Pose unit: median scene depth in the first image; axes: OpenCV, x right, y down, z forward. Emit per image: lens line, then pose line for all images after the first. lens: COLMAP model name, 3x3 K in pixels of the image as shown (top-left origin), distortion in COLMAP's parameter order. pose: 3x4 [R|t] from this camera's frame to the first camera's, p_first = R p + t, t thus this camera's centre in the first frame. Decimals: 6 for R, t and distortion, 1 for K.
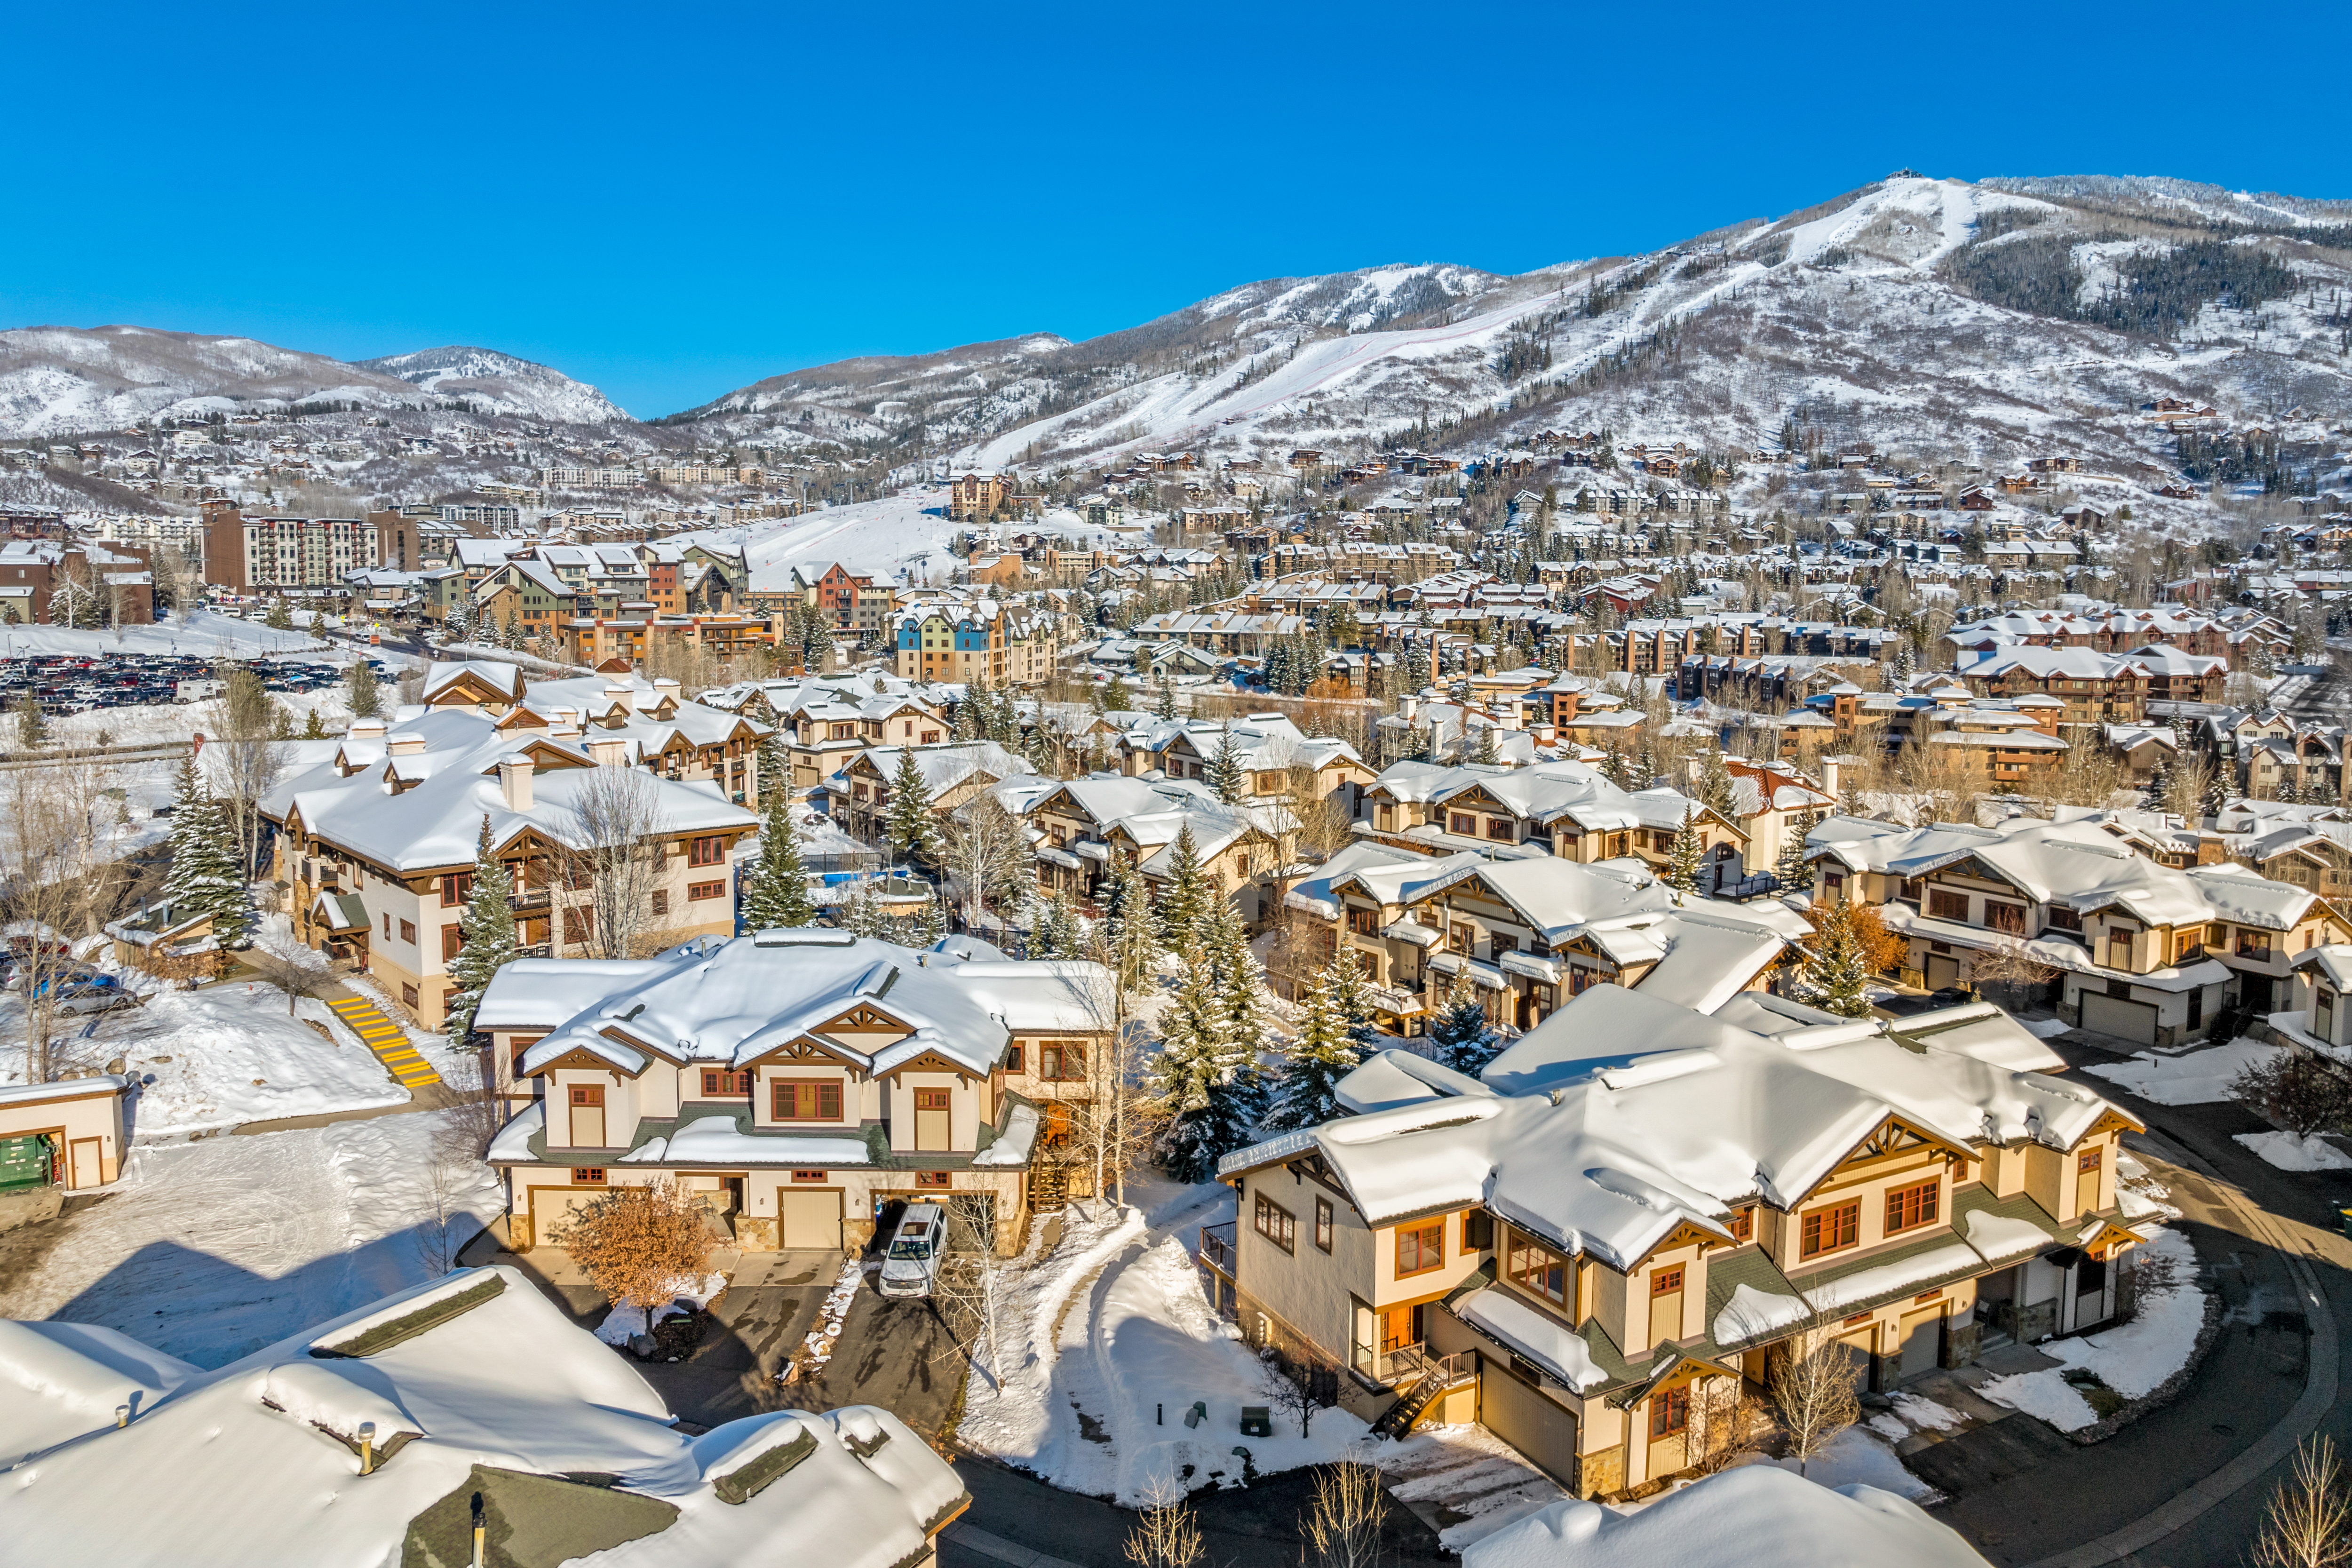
lens RADIAL K [[1656.0, 0, 1181.1], [0, 1656.0, 694.0], [0, 0, 1]] dist [-0.039825, 0.004029]
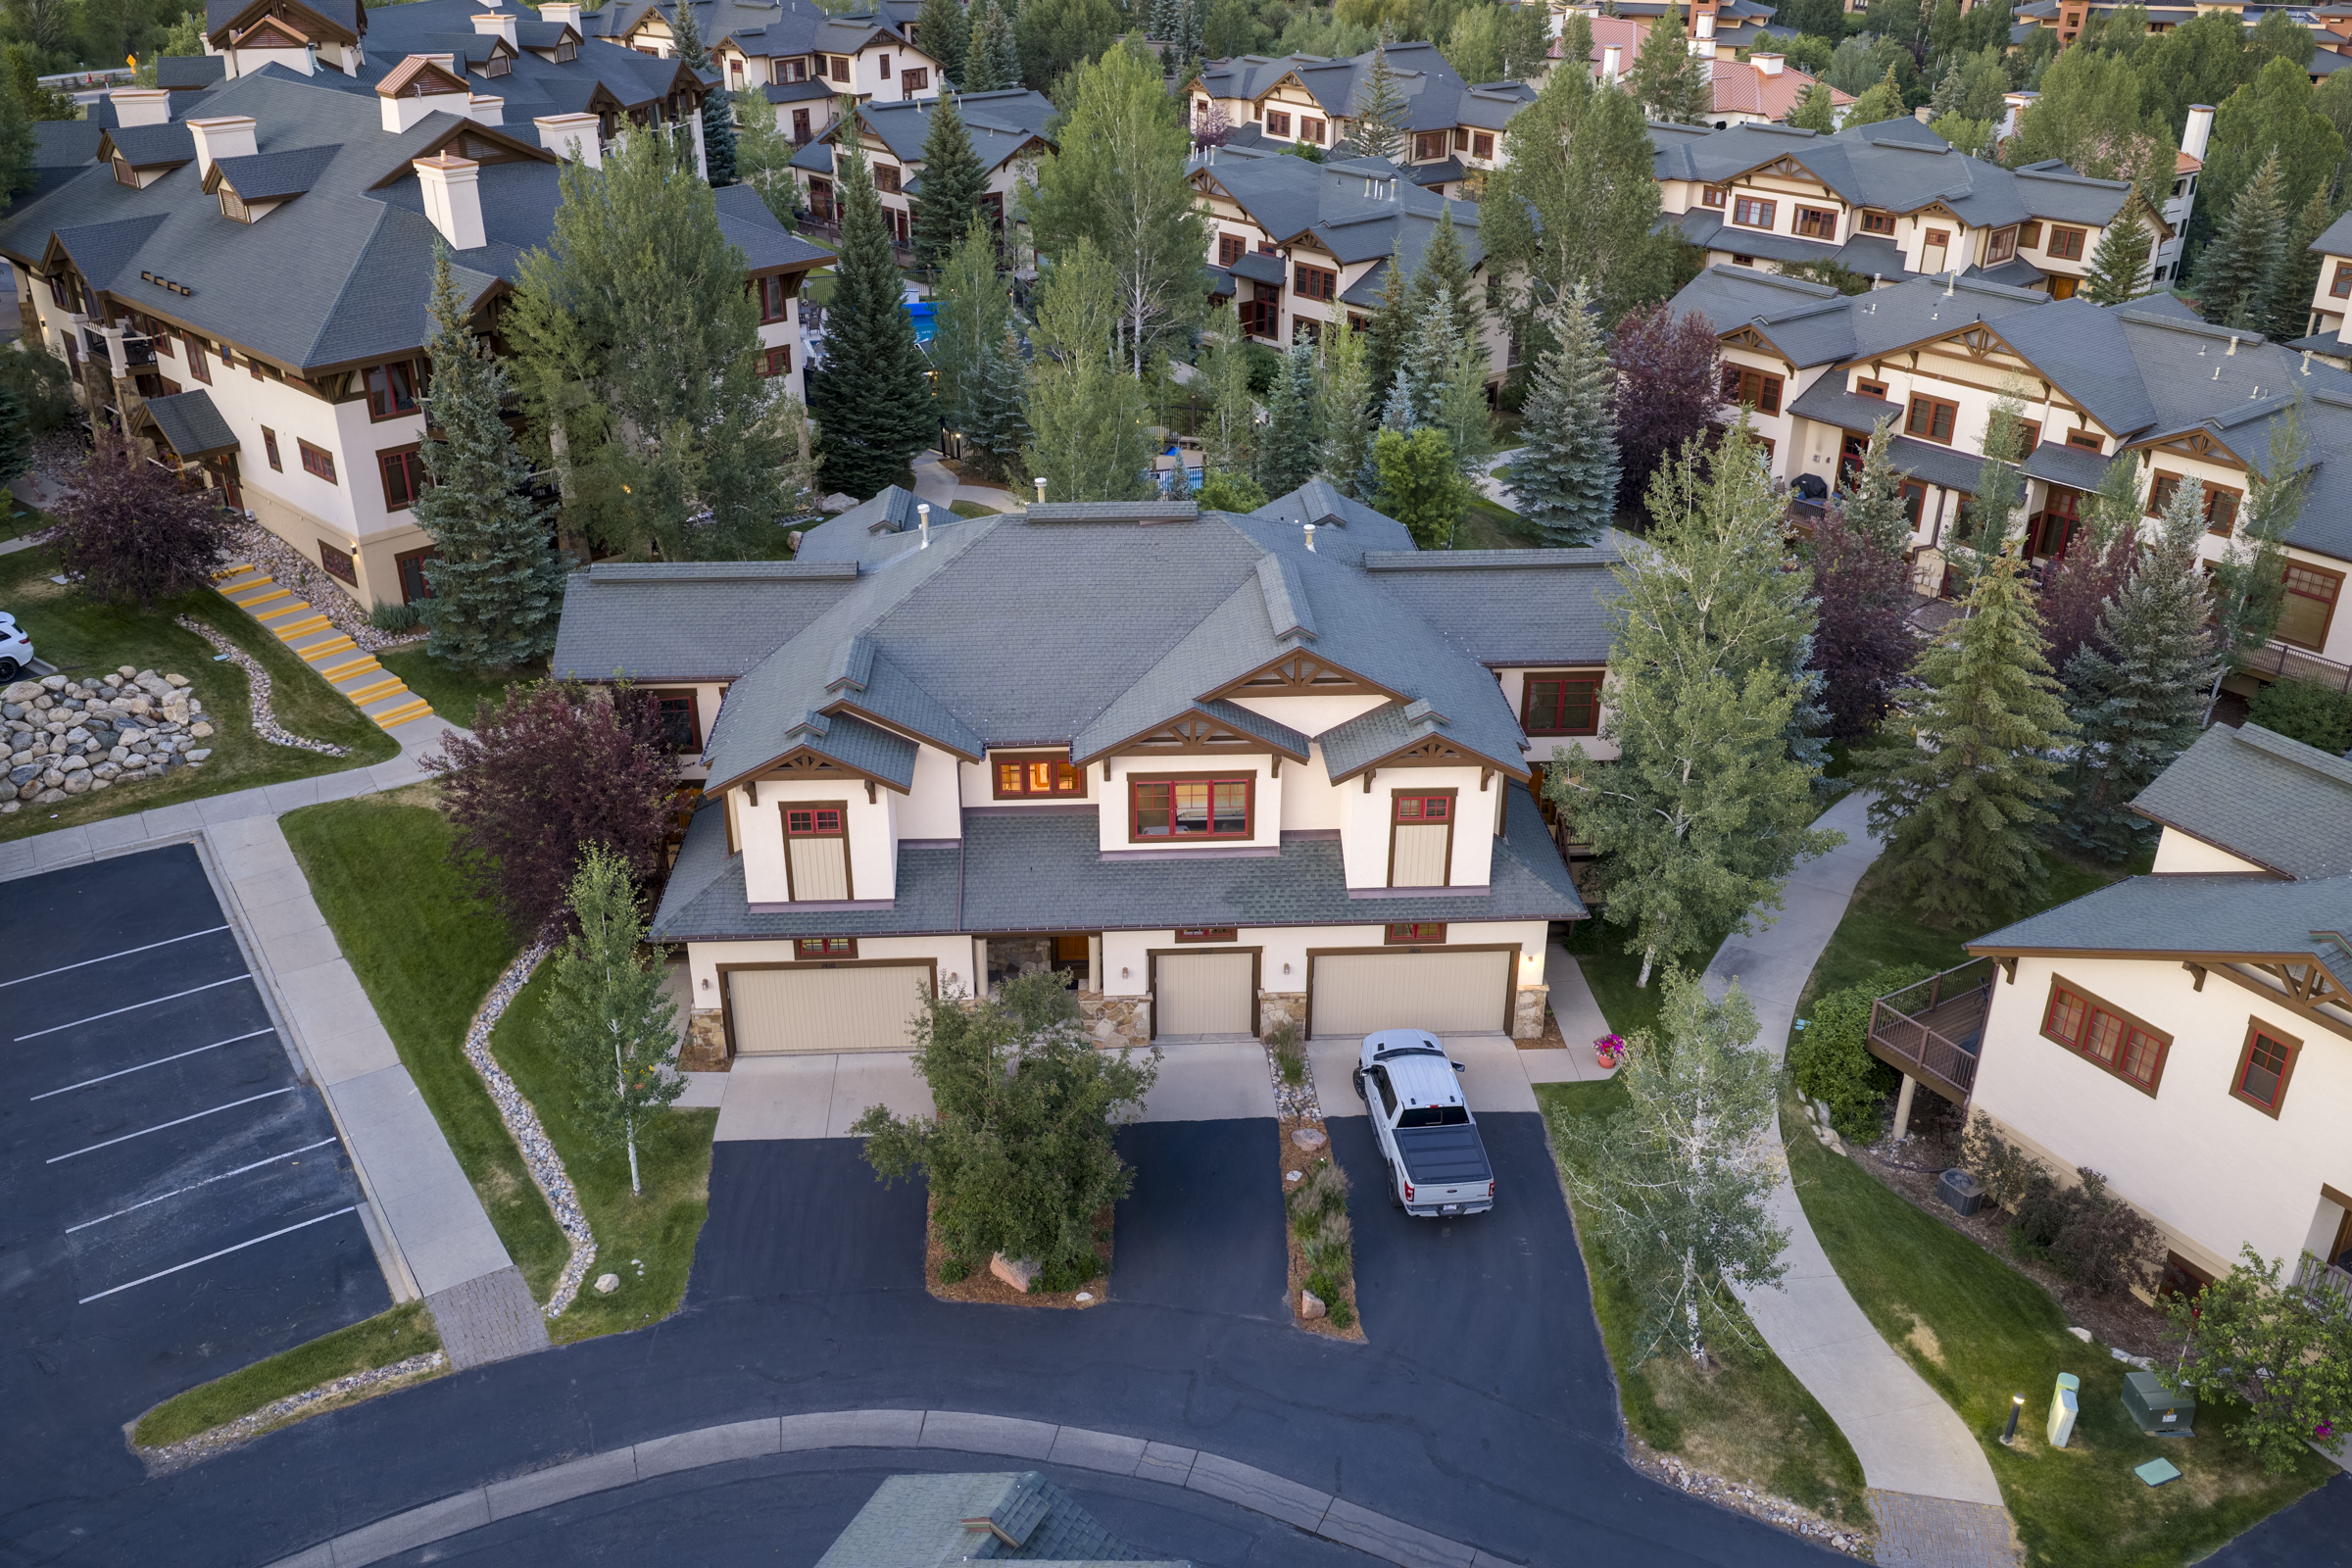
lens RADIAL K [[1945.3, 0, 1175.2], [0, 1945.3, 779.7], [0, 0, 1]] dist [0.017565, -0.032204]
pose [[0.998344, -0.027086, 0.050752, -0.048857], [0.006181, 0.927620, 0.373474, -0.003204], [-0.057194, -0.372542, 0.926251, 0.068162]]
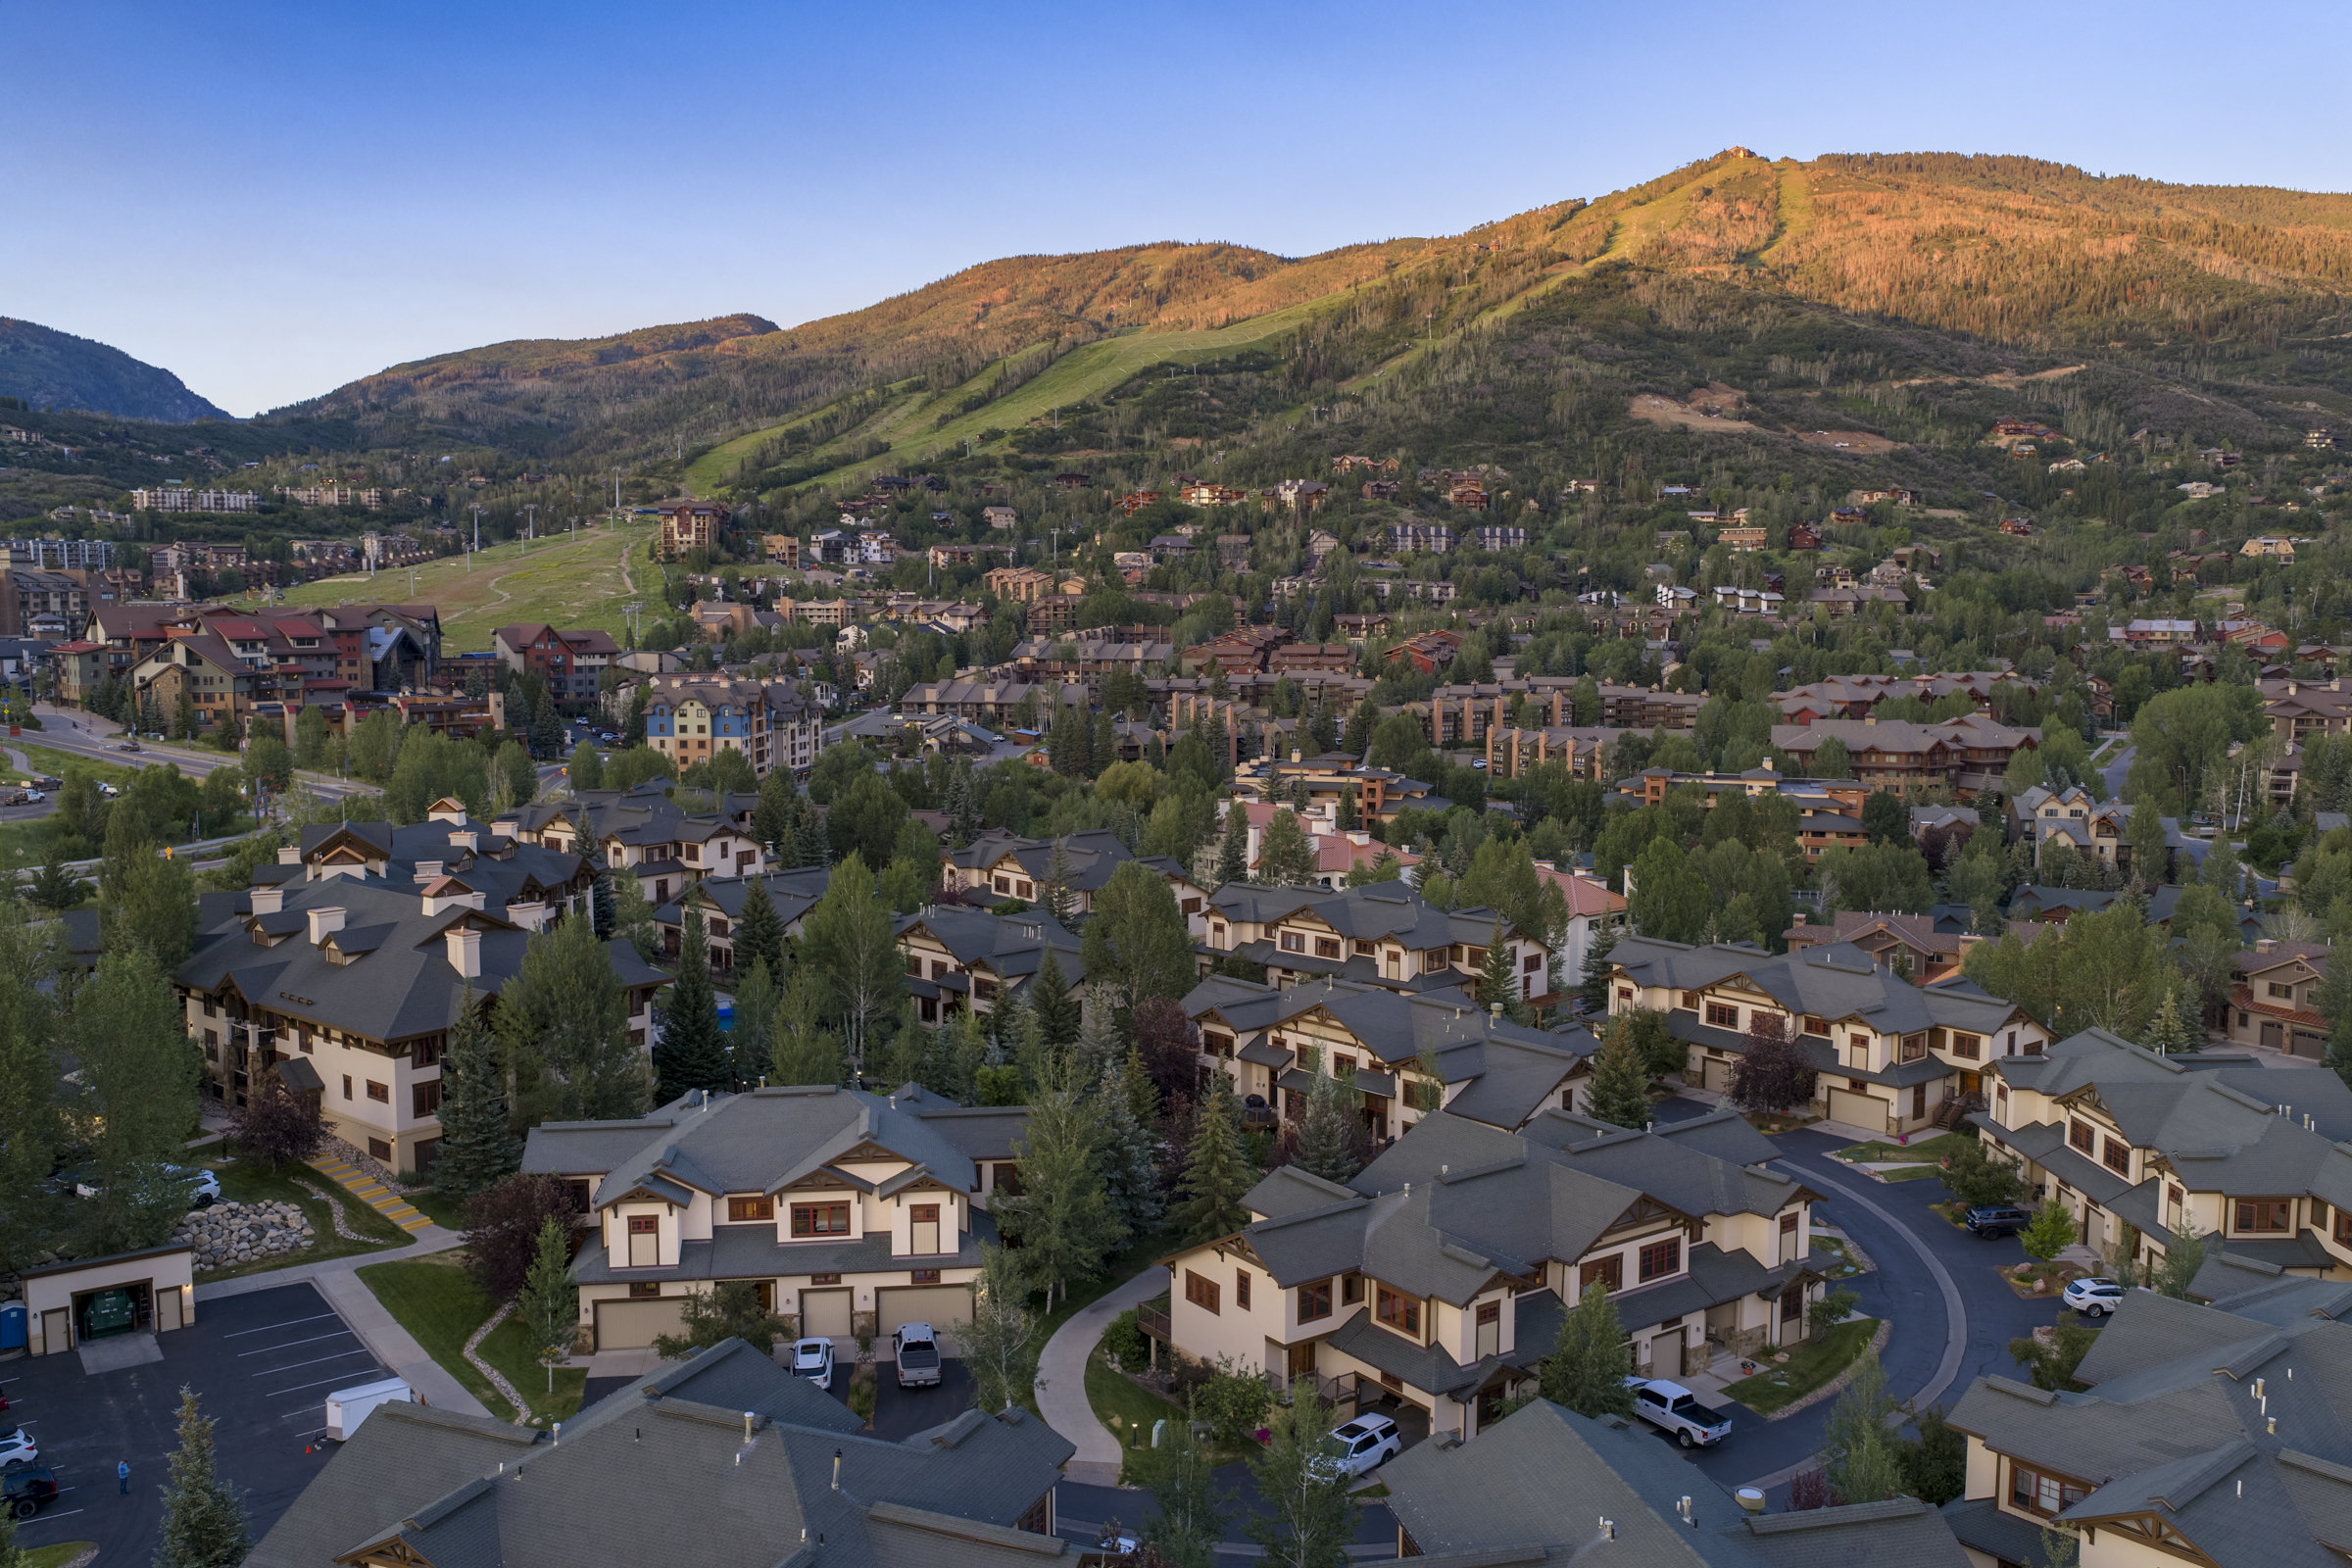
lens RADIAL K [[1945.3, 0, 1174.6], [0, 1945.3, 785.1], [0, 0, 1]] dist [0.017565, -0.032204]
pose [[0.991073, -0.015904, 0.132369, -0.027572], [0.013011, 0.999658, 0.022690, -0.020992], [-0.132684, -0.020765, 0.990941, -0.091340]]
